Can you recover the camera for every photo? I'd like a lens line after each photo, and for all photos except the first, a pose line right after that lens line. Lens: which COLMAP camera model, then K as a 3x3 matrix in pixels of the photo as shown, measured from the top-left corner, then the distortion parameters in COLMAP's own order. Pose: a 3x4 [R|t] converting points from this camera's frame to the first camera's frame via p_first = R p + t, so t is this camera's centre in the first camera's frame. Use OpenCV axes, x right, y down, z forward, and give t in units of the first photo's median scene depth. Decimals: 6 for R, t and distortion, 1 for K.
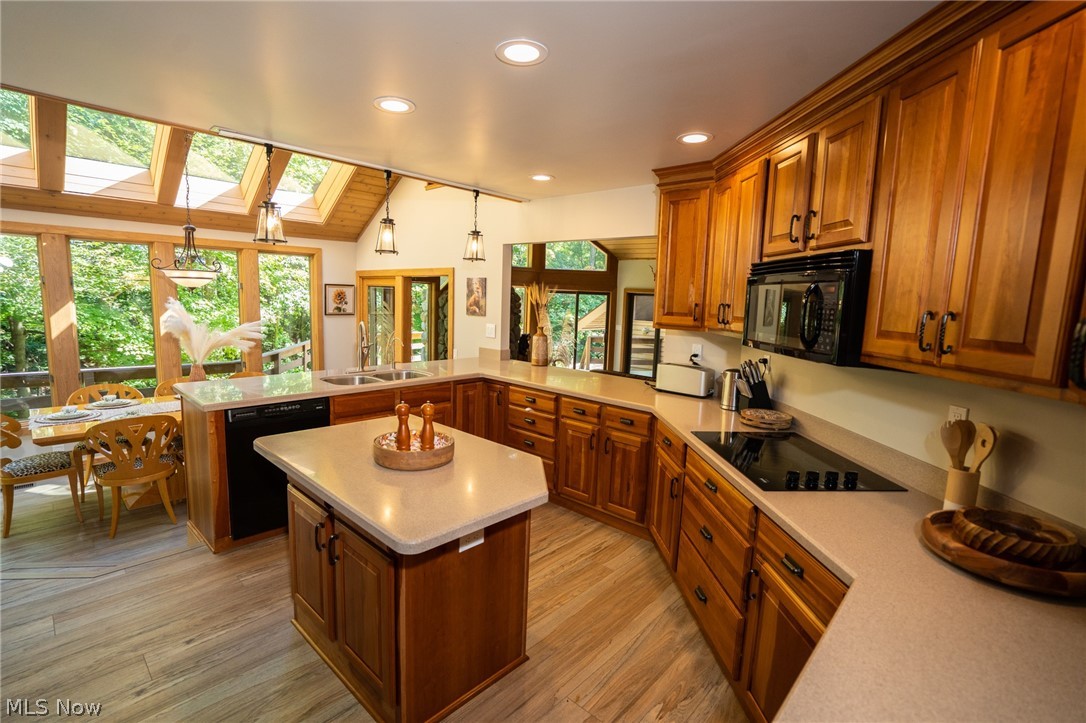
lens RADIAL K [[511.9, 0, 542.9], [0, 511.9, 360.4], [0, 0, 1]] dist [-0.000951, -0.000046]
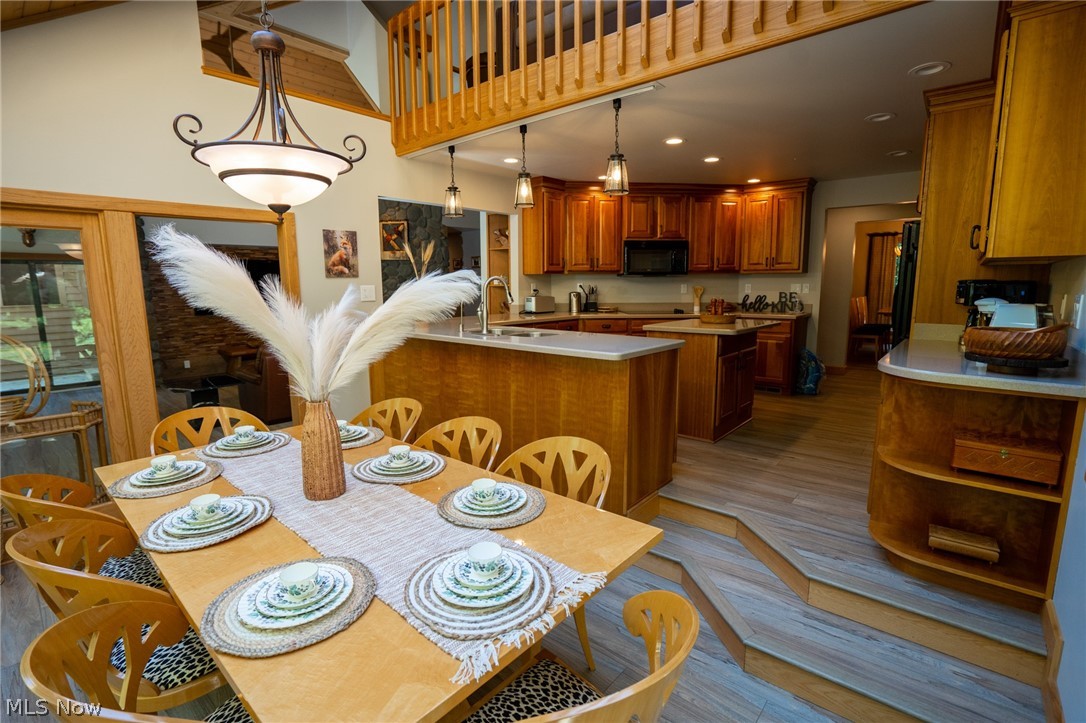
lens RADIAL K [[511.9, 0, 541.8], [0, 511.9, 357.4], [0, 0, 1]] dist [-0.000951, -0.000046]
pose [[-0.039478, -0.178906, 0.983074, -0.979090], [0.135112, 0.973849, 0.182653, -0.069924], [-0.990044, 0.140036, -0.014273, 0.720331]]
